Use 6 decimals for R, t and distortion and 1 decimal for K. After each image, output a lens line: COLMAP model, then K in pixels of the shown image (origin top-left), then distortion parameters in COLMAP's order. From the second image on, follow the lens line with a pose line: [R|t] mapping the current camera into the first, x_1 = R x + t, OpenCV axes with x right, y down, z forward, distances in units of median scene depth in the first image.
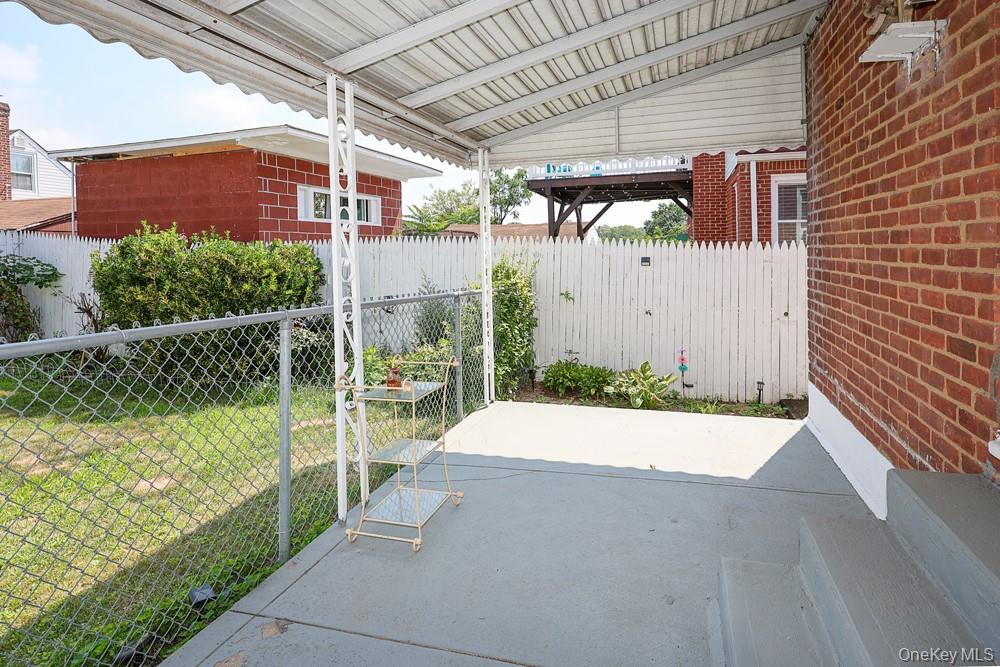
lens RADIAL K [[508.2, 0, 543.3], [0, 508.2, 288.3], [0, 0, 1]] dist [-0.003994, 0.000606]
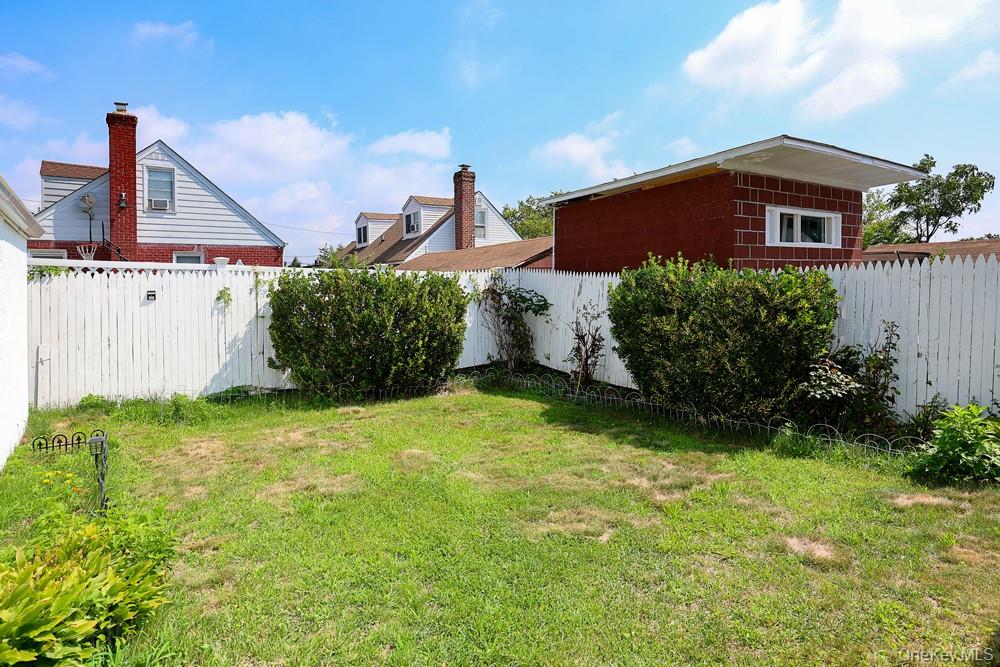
lens RADIAL K [[534.9, 0, 499.8], [0, 534.9, 326.6], [0, 0, 1]] dist [-0.012516, -0.000337]
pose [[0.770606, 0.033287, -0.636442, -0.251266], [-0.027643, 0.999441, 0.018803, 0.003347], [0.636712, 0.003103, 0.771096, -0.016073]]
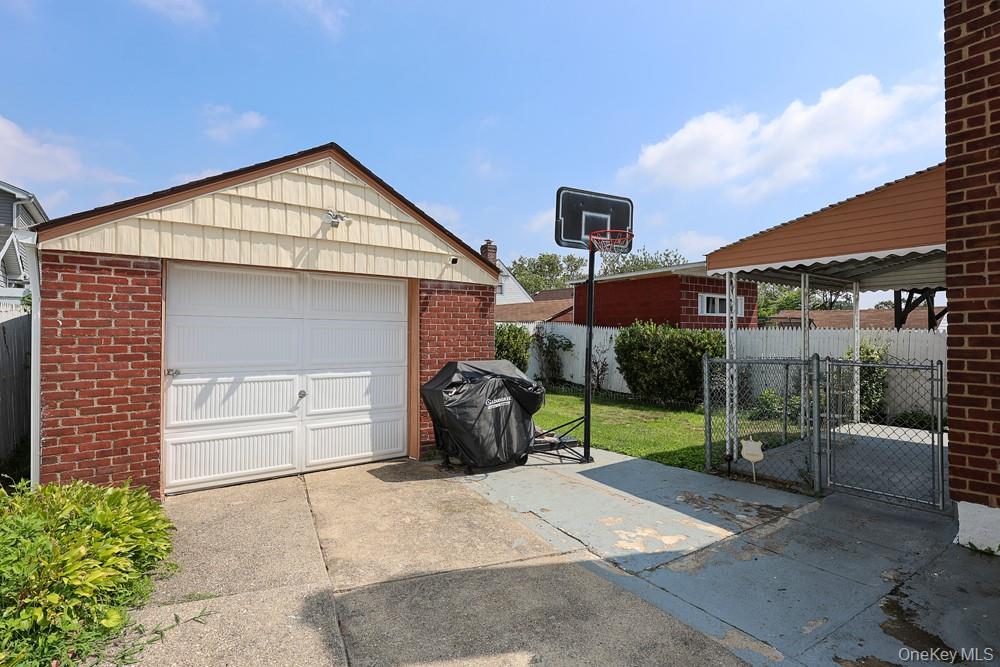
lens RADIAL K [[508.2, 0, 497.9], [0, 508.2, 336.1], [0, 0, 1]] dist [-0.003994, 0.000606]
pose [[0.799691, 0.018000, -0.600142, -0.028454], [-0.056733, 0.997344, -0.045683, 0.041482], [0.597726, 0.070580, 0.798588, -0.666926]]
